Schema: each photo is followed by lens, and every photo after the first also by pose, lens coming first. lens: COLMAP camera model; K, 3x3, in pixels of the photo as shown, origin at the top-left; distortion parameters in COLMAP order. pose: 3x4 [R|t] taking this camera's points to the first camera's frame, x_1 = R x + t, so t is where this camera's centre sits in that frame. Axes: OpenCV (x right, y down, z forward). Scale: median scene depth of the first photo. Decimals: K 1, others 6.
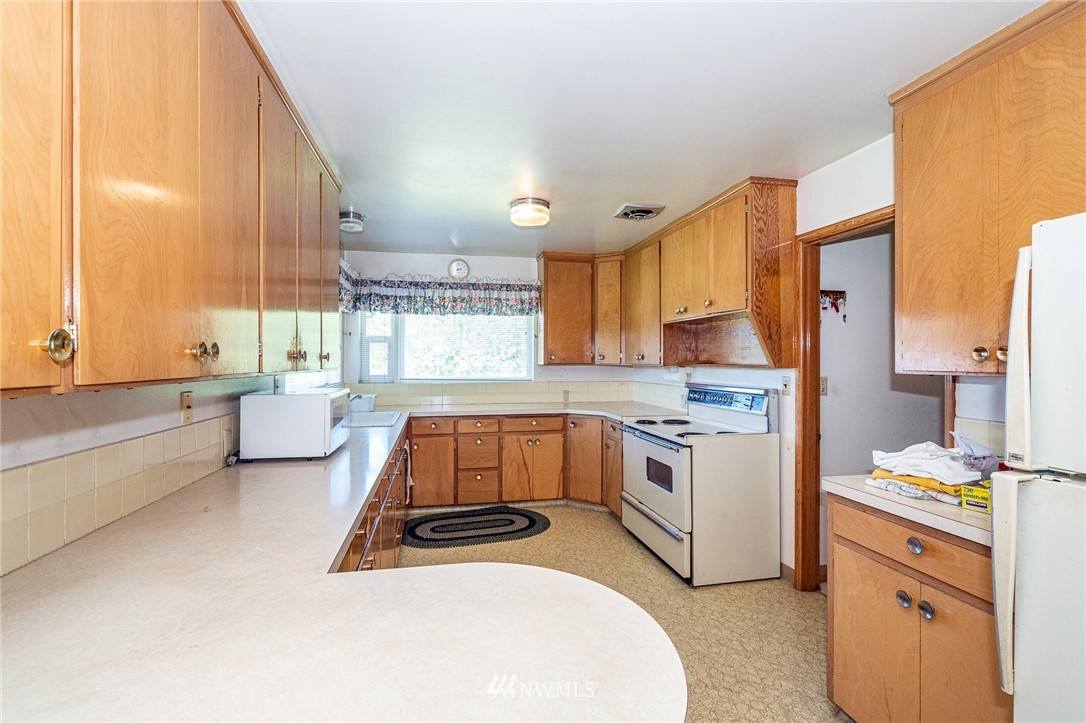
lens RADIAL K [[496.3, 0, 540.9], [0, 496.3, 359.7], [0, 0, 1]] dist [0.002610, -0.000180]
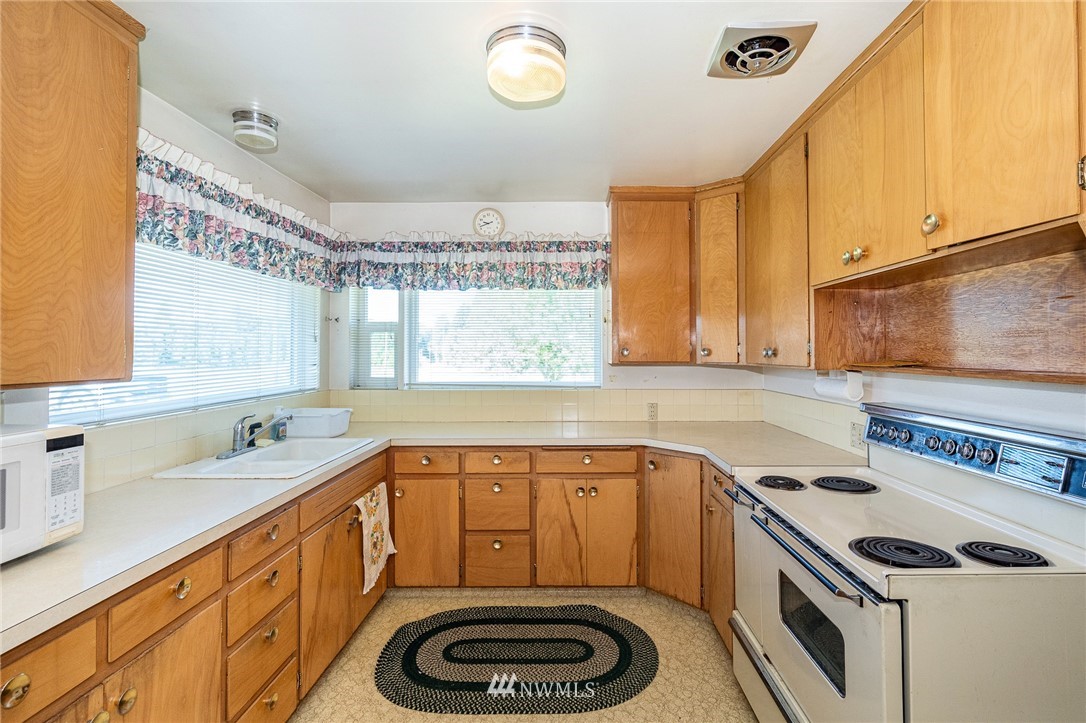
lens RADIAL K [[503.8, 0, 571.6], [0, 503.8, 345.2], [0, 0, 1]] dist [-0.001646, -0.000100]
pose [[0.979386, -0.004076, -0.201959, 0.089774], [0.001172, 0.999894, -0.014496, -0.005099], [0.201996, 0.013960, 0.979287, 0.375756]]
